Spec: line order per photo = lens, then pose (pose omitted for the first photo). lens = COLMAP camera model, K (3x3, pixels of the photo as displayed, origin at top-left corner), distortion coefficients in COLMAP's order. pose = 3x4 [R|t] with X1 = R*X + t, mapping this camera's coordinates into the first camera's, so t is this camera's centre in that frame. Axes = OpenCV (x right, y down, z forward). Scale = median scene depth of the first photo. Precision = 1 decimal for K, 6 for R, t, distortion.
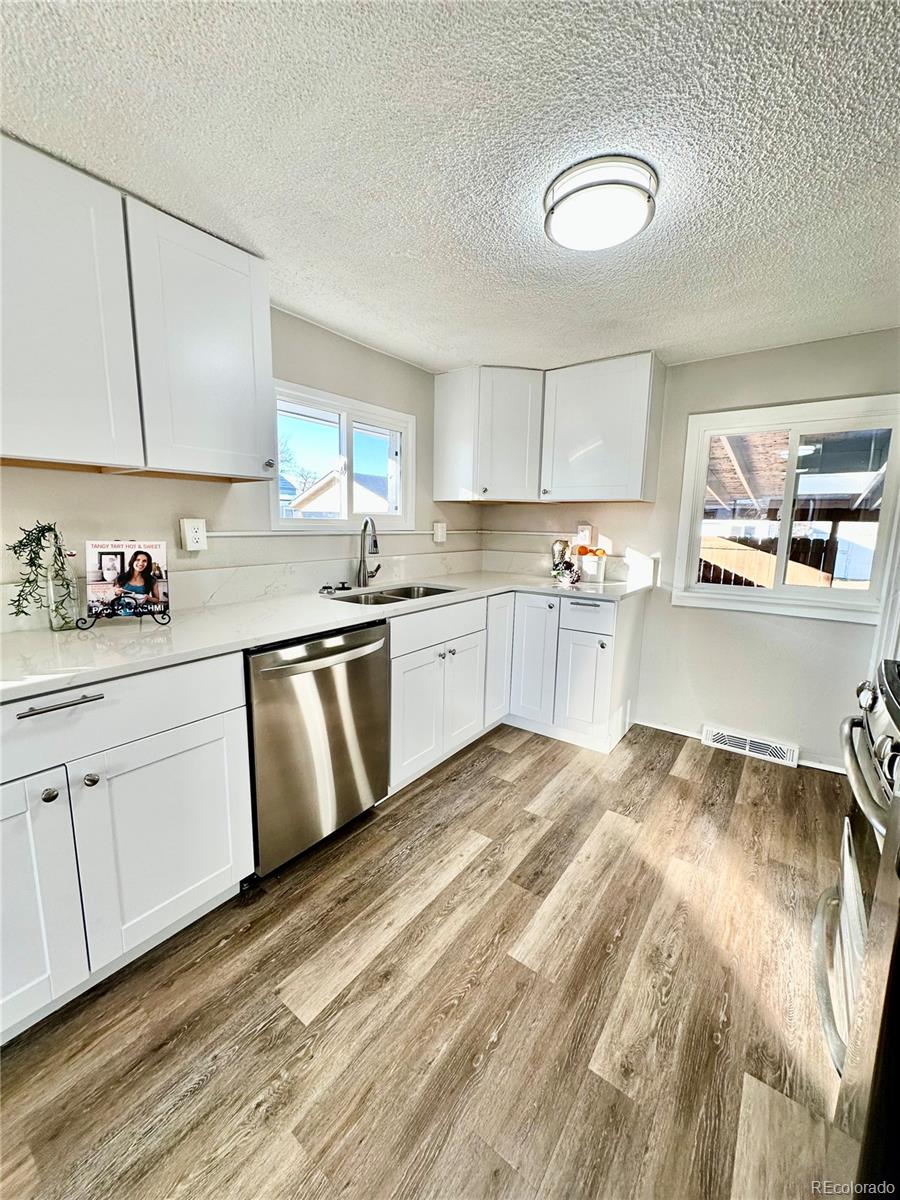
lens RADIAL K [[477.0, 0, 451.6], [0, 477.0, 595.1], [0, 0, 1]] dist [-0.000976, 0.000616]
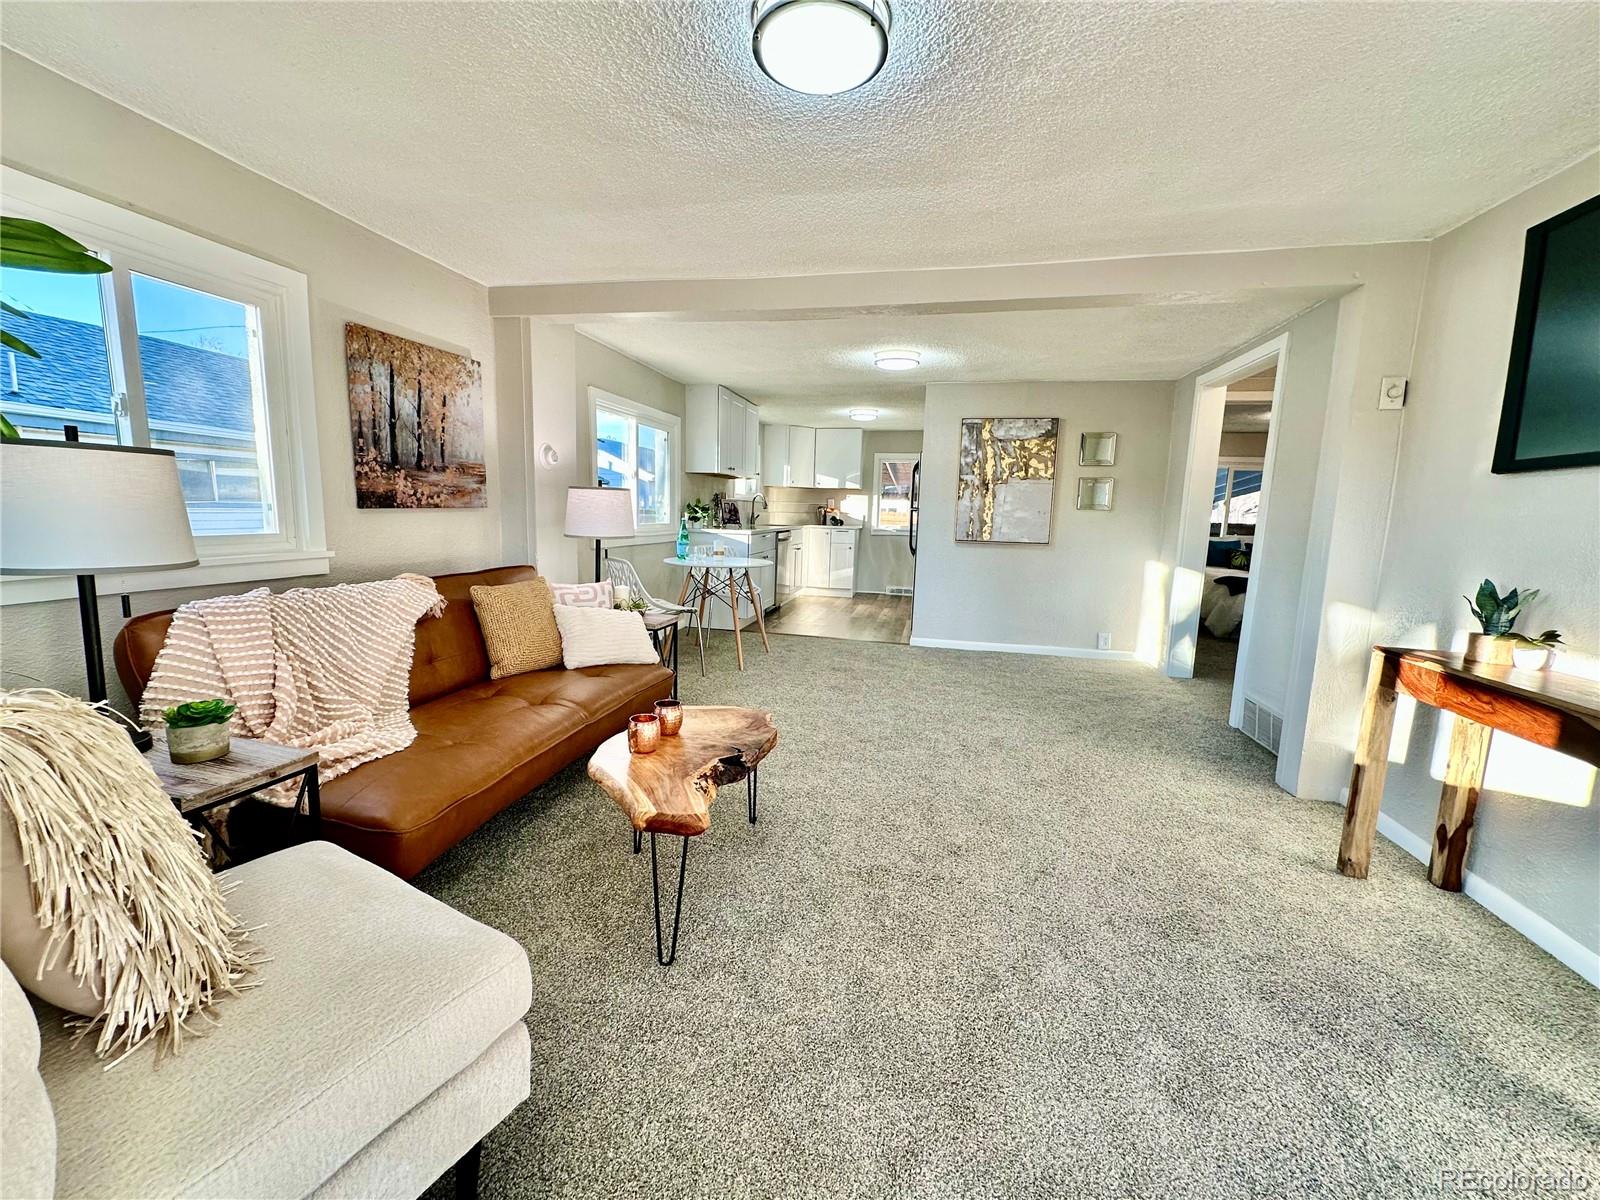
lens RADIAL K [[636.0, 0, 798.1], [0, 636.0, 599.8], [0, 0, 1]] dist [-0.000976, 0.000616]
pose [[0.916512, -0.046006, 0.397352, -1.938745], [0.046956, 0.998870, 0.007345, 0.526315], [-0.397241, 0.011926, 0.917637, -2.949620]]
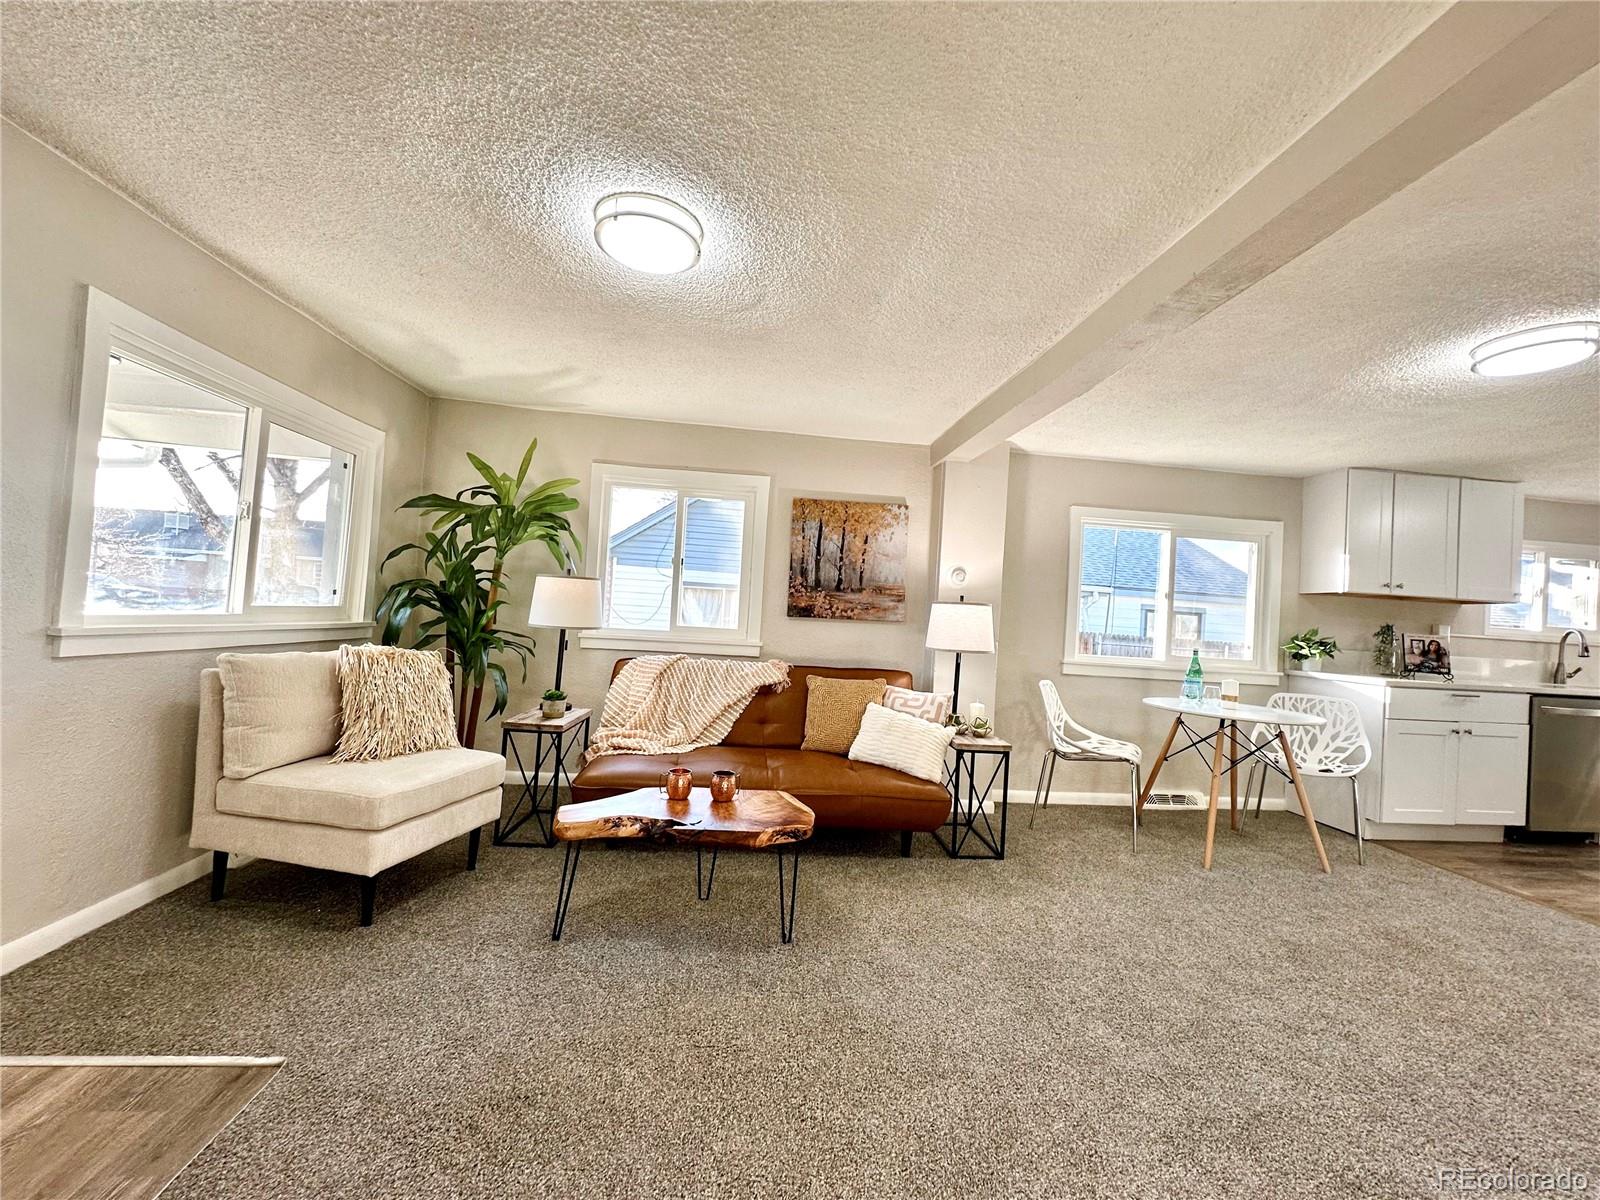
lens RADIAL K [[636.0, 0, 802.9], [0, 636.0, 601.6], [0, 0, 1]] dist [-0.000976, 0.000616]
pose [[0.671675, 0.007334, -0.740810, -0.465068], [-0.160518, 0.977638, -0.135859, 0.515714], [0.723247, 0.210167, 0.657832, -2.576088]]
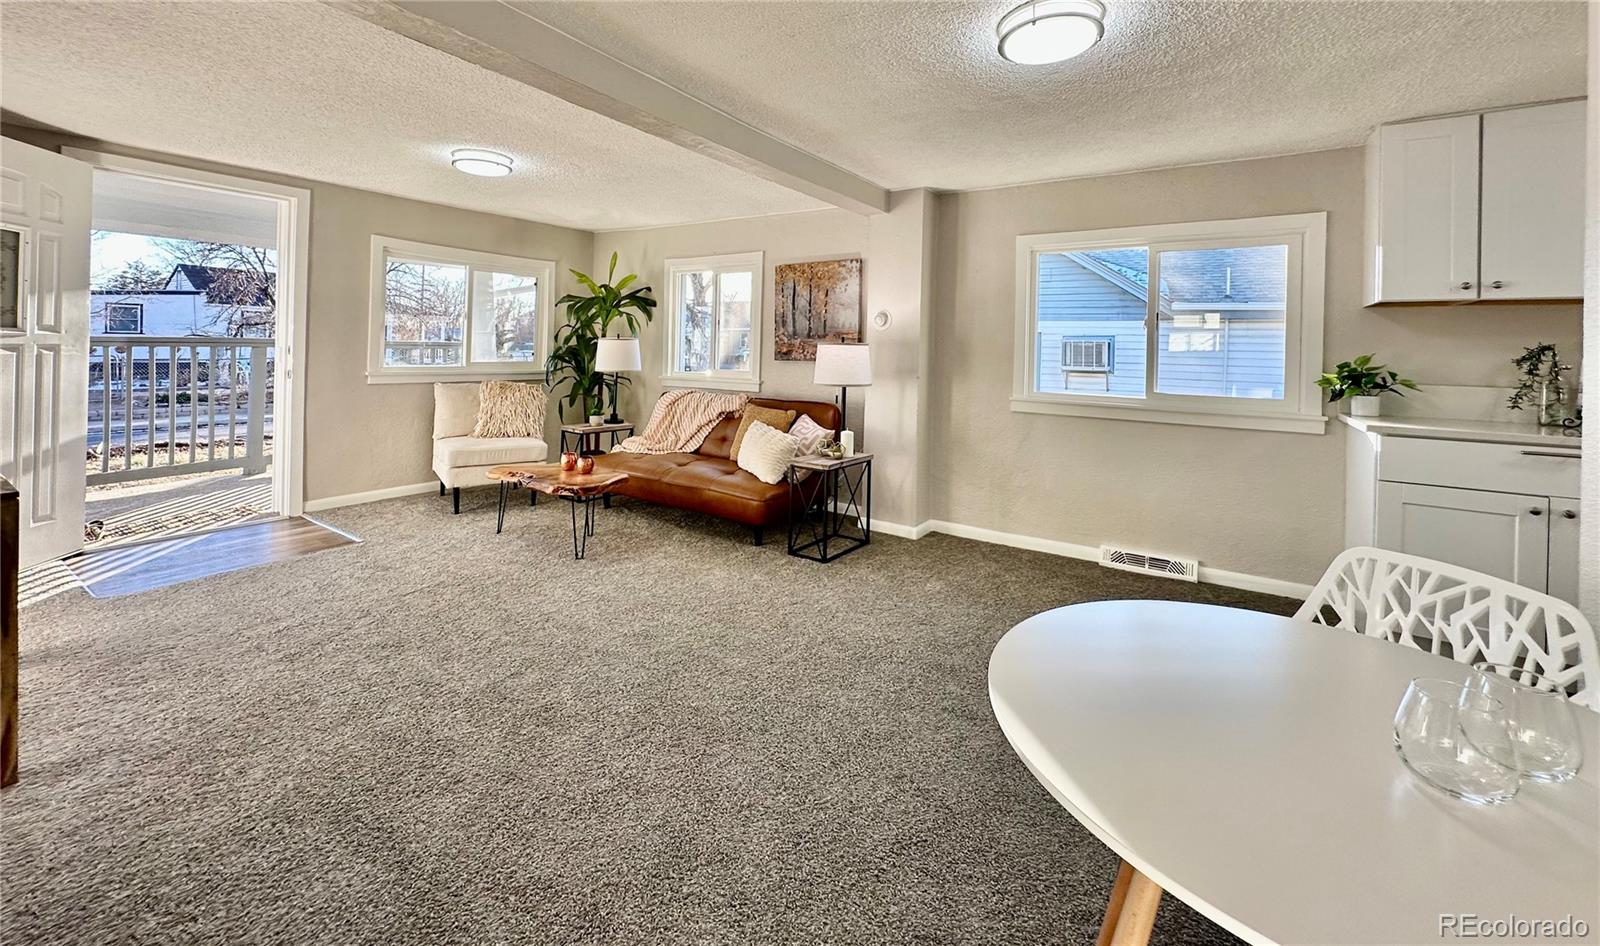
lens RADIAL K [[636.3, 0, 795.7], [0, 636.3, 348.2], [0, 0, 1]] dist [-0.001050, 0.000299]
pose [[0.055449, -0.016858, -0.998319, 0.756267], [-0.175456, 0.984134, -0.026363, 0.257512], [0.982924, 0.176623, 0.051612, -1.079411]]
